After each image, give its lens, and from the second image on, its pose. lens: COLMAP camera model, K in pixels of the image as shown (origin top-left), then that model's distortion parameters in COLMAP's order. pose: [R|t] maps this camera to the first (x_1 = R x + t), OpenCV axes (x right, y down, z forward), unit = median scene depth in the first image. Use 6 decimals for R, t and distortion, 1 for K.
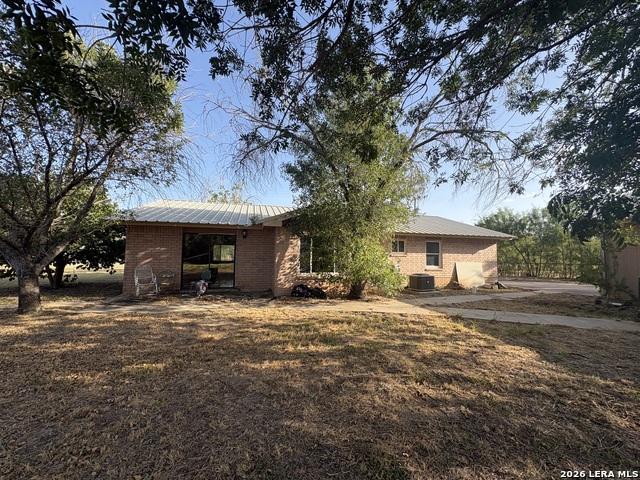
lens RADIAL K [[256.8, 0, 320.0], [0, 256.8, 239.7], [0, 0, 1]] dist [-0.000502, -0.000133]
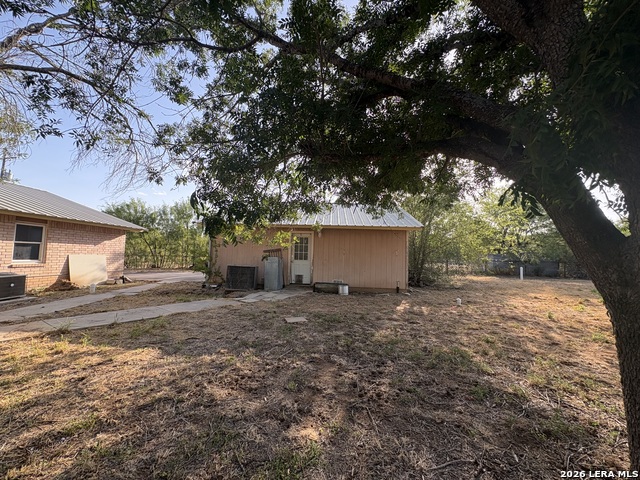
lens RADIAL K [[256.8, 0, 319.8], [0, 256.8, 240.3], [0, 0, 1]] dist [-0.000502, -0.000133]
pose [[0.312090, 0.052412, 0.948606, 0.071100], [-0.083753, 0.996108, -0.027482, 0.007230], [-0.946354, -0.070872, 0.315265, 0.110463]]
